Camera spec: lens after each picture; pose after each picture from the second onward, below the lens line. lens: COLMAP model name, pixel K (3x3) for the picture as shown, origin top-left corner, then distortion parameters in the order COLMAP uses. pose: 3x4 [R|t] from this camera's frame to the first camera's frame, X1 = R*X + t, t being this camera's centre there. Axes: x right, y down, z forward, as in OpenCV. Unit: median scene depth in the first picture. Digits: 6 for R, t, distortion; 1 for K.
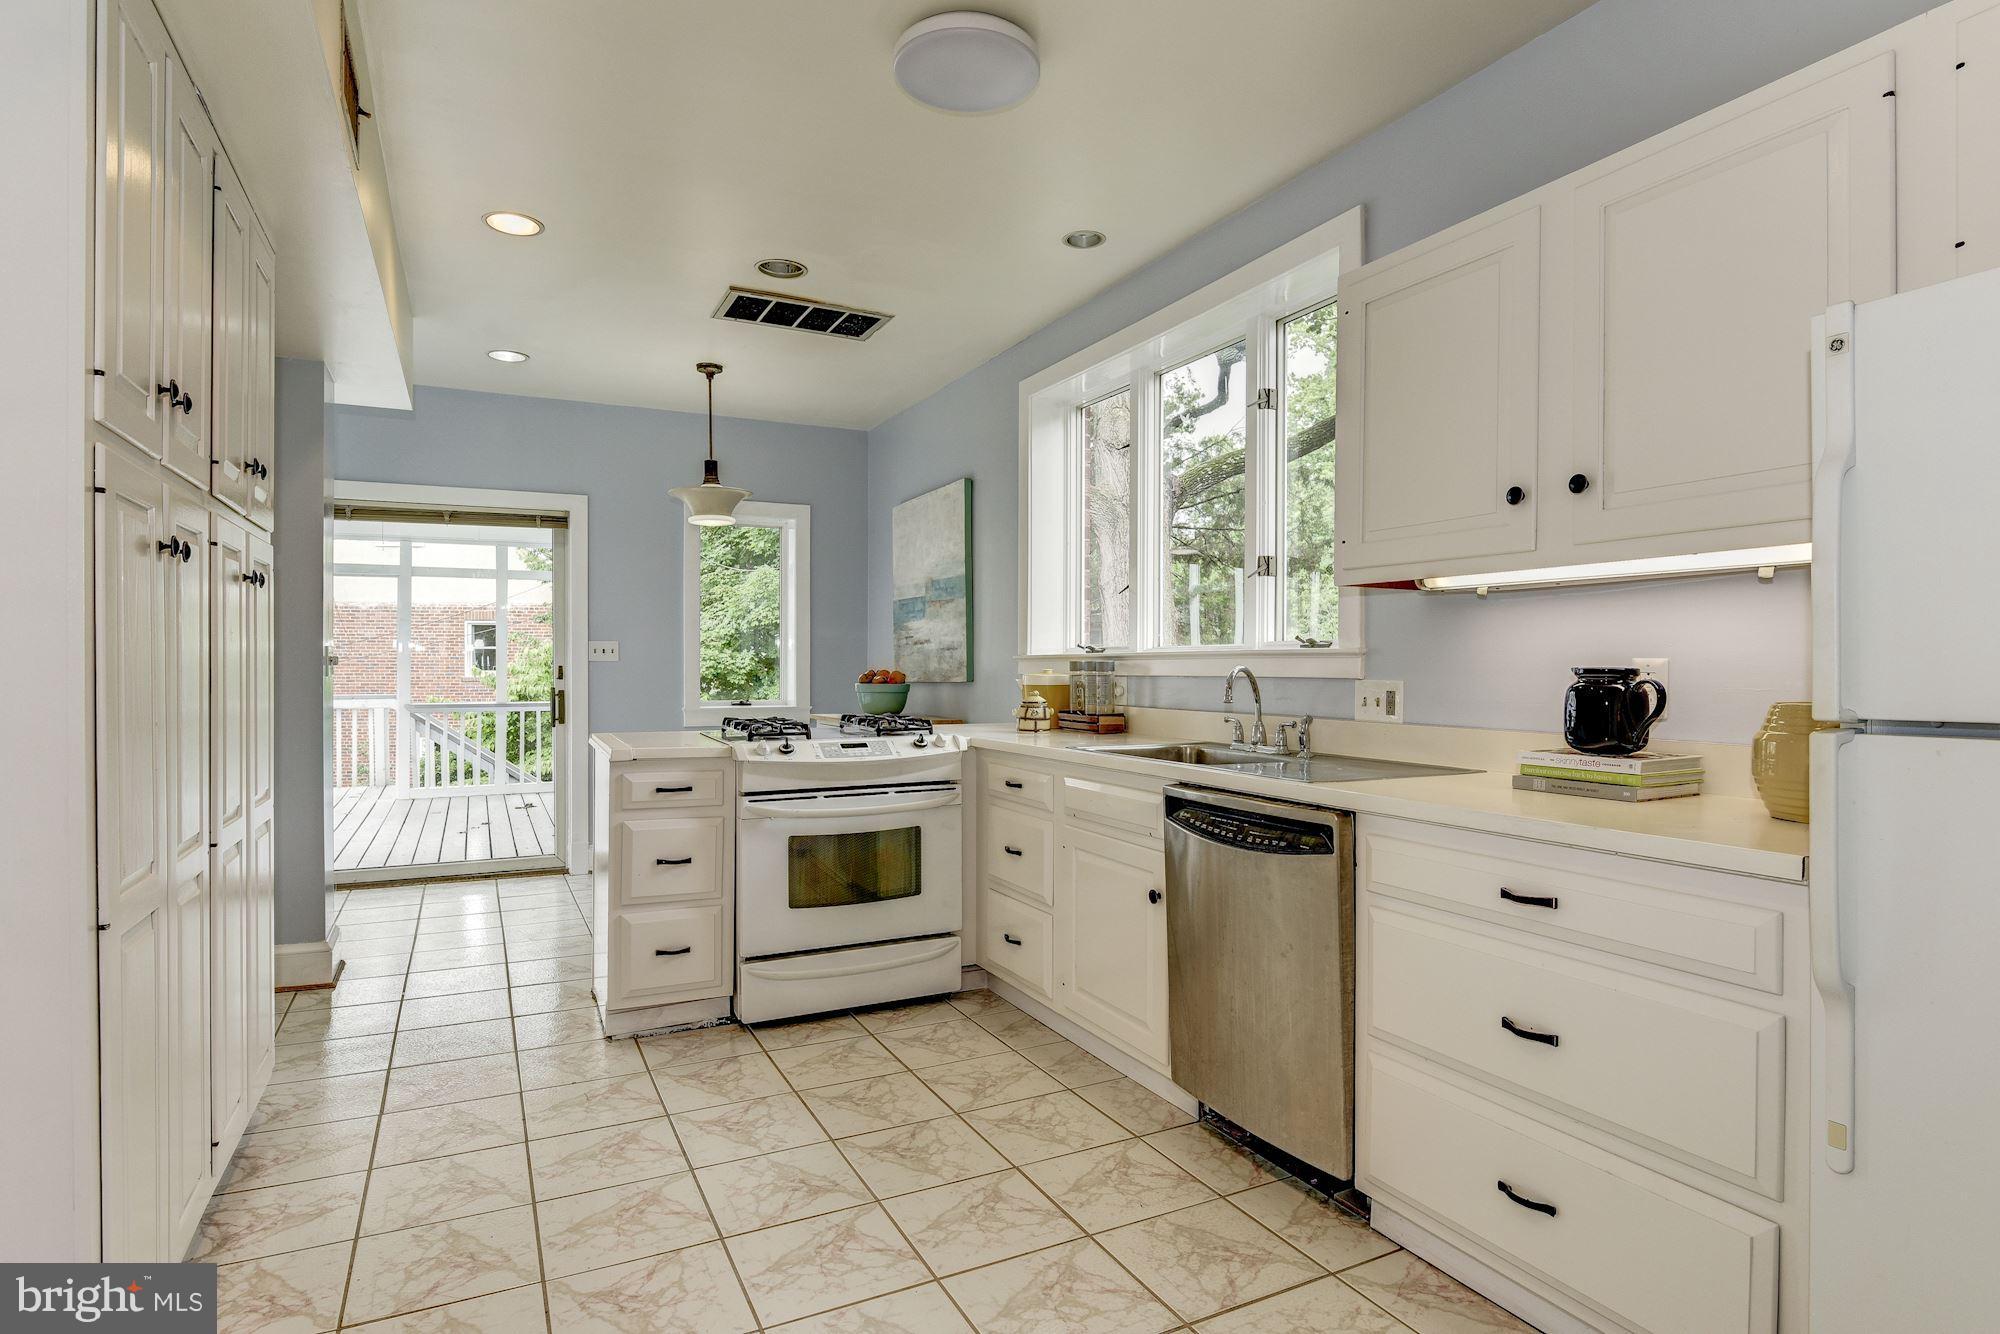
lens RADIAL K [[1135.1, 0, 1000.0], [0, 1135.1, 667.0], [0, 0, 1]] dist [-0.000669, -0.000151]
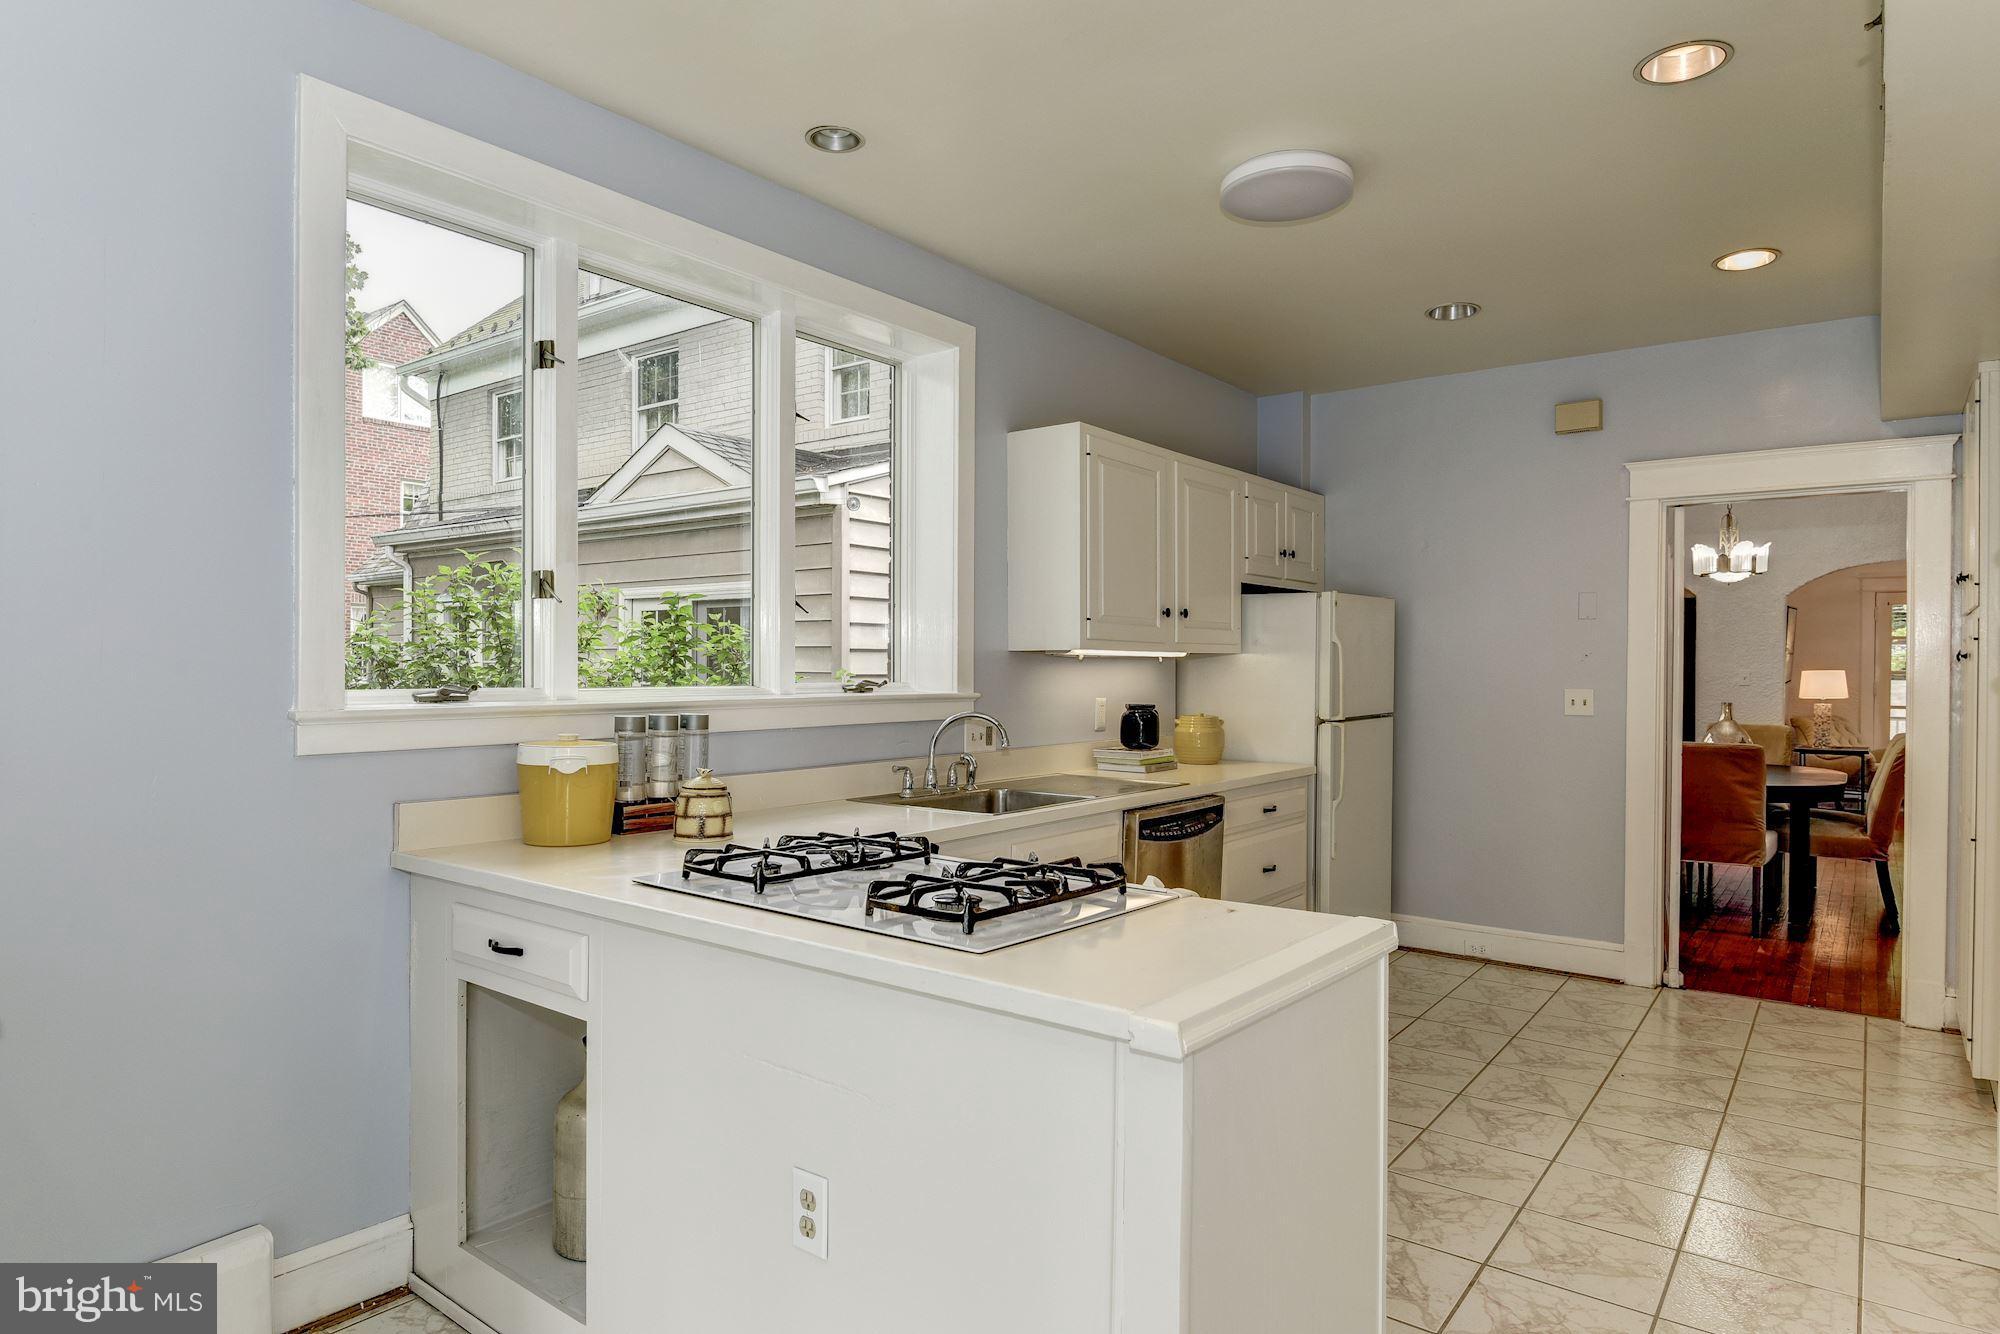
lens RADIAL K [[1135.1, 0, 1000.0], [0, 1135.1, 667.0], [0, 0, 1]] dist [-0.000669, -0.000151]
pose [[-0.438099, -0.013309, 0.898828, -0.779267], [-0.007621, 0.999909, 0.011092, -0.058171], [-0.898894, -0.001991, -0.438161, 1.466037]]
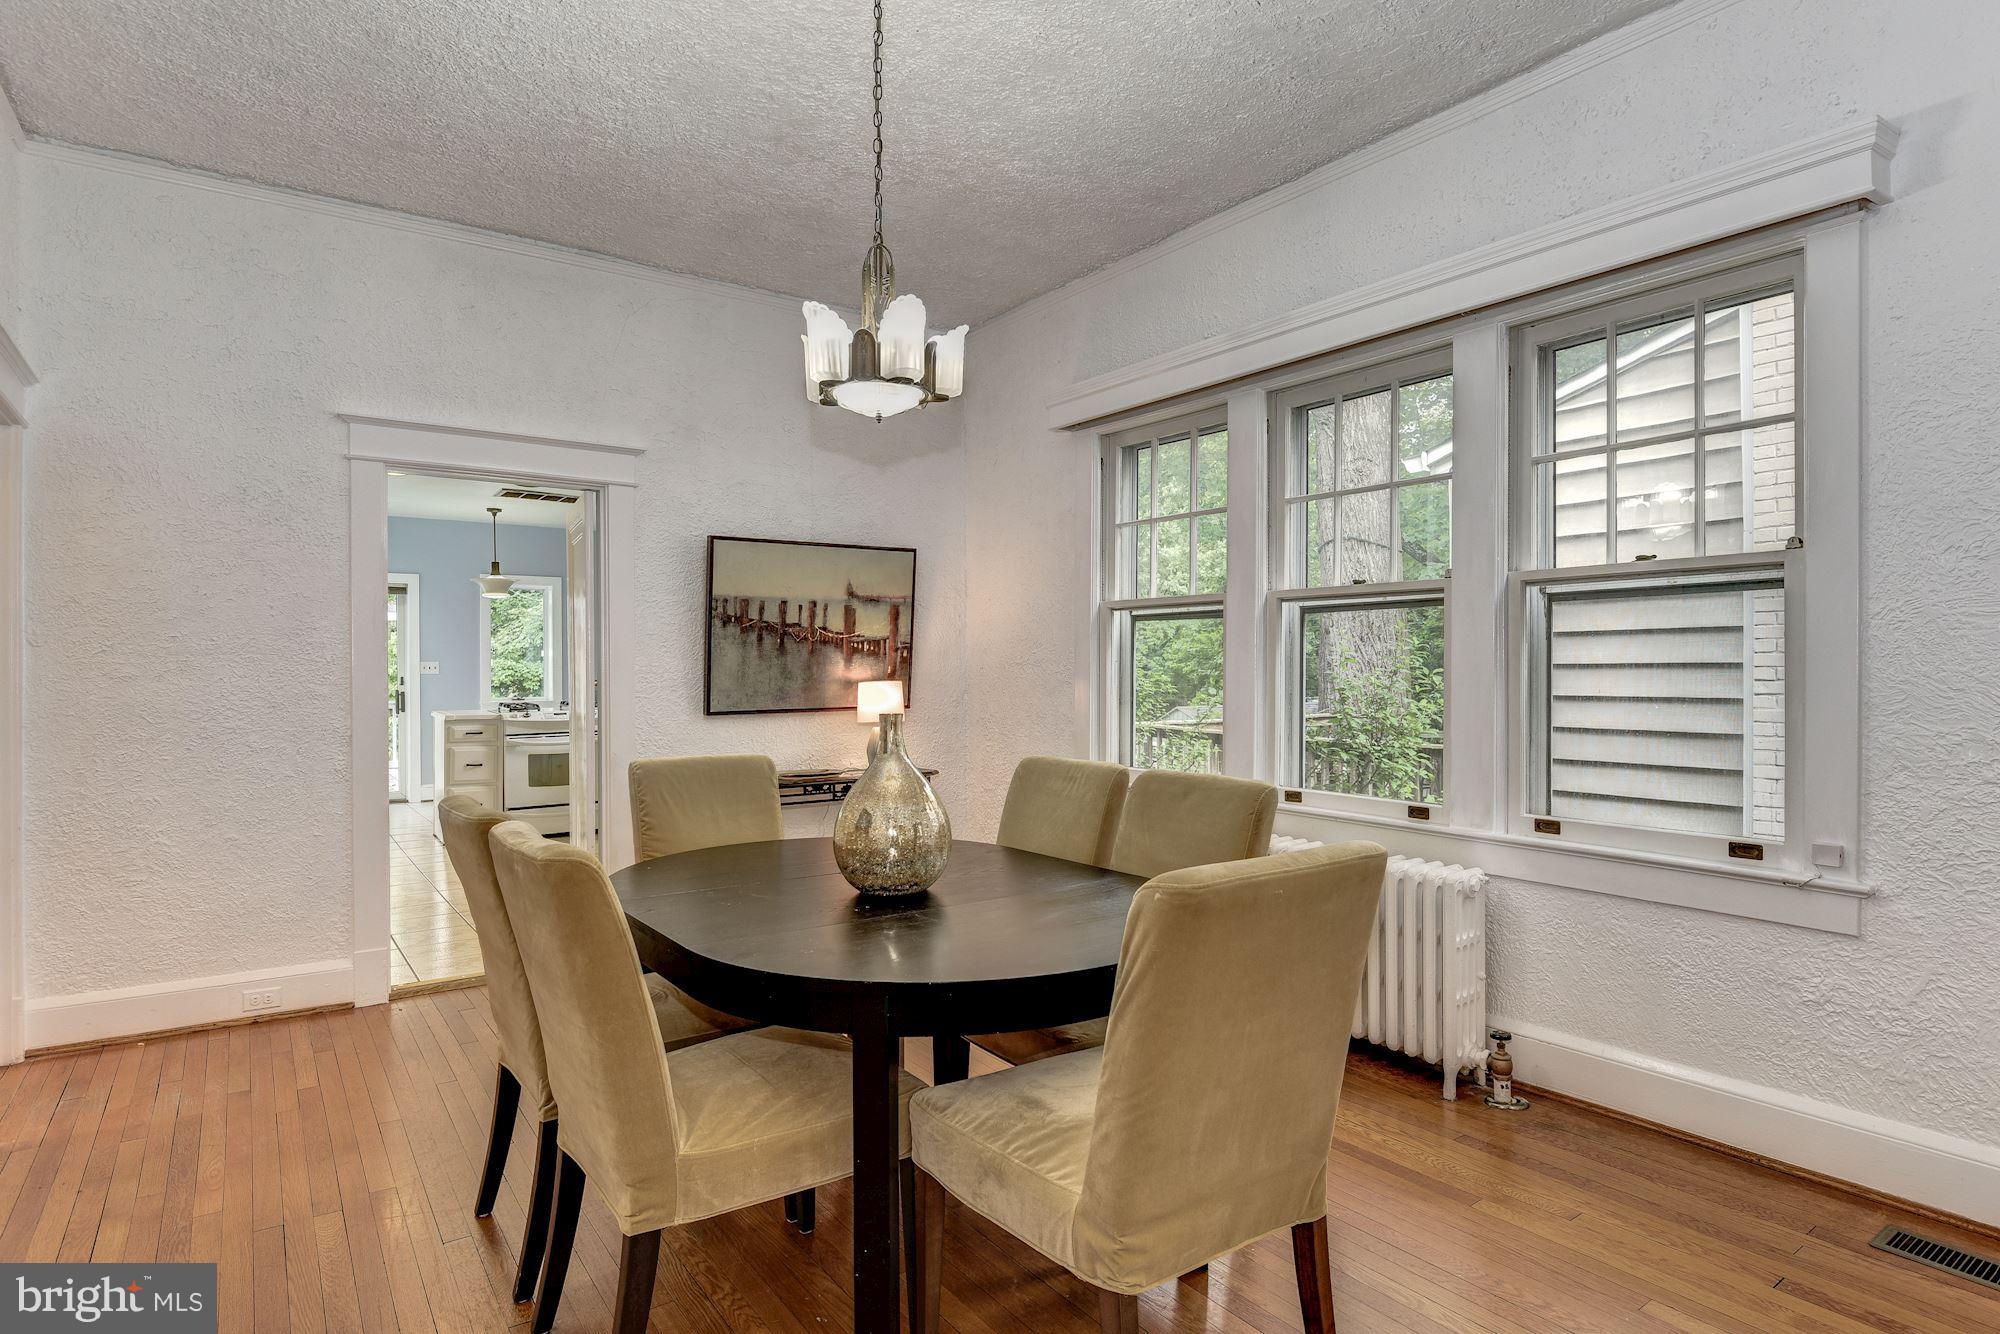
lens RADIAL K [[1070.0, 0, 965.4], [0, 1070.0, 674.6], [0, 0, 1]] dist [0.000460, 0.000038]
pose [[0.988905, -0.006932, 0.148388, 0.352592], [0.006428, 0.999972, 0.003873, -0.009719], [-0.148410, -0.002876, 0.988922, -1.210533]]
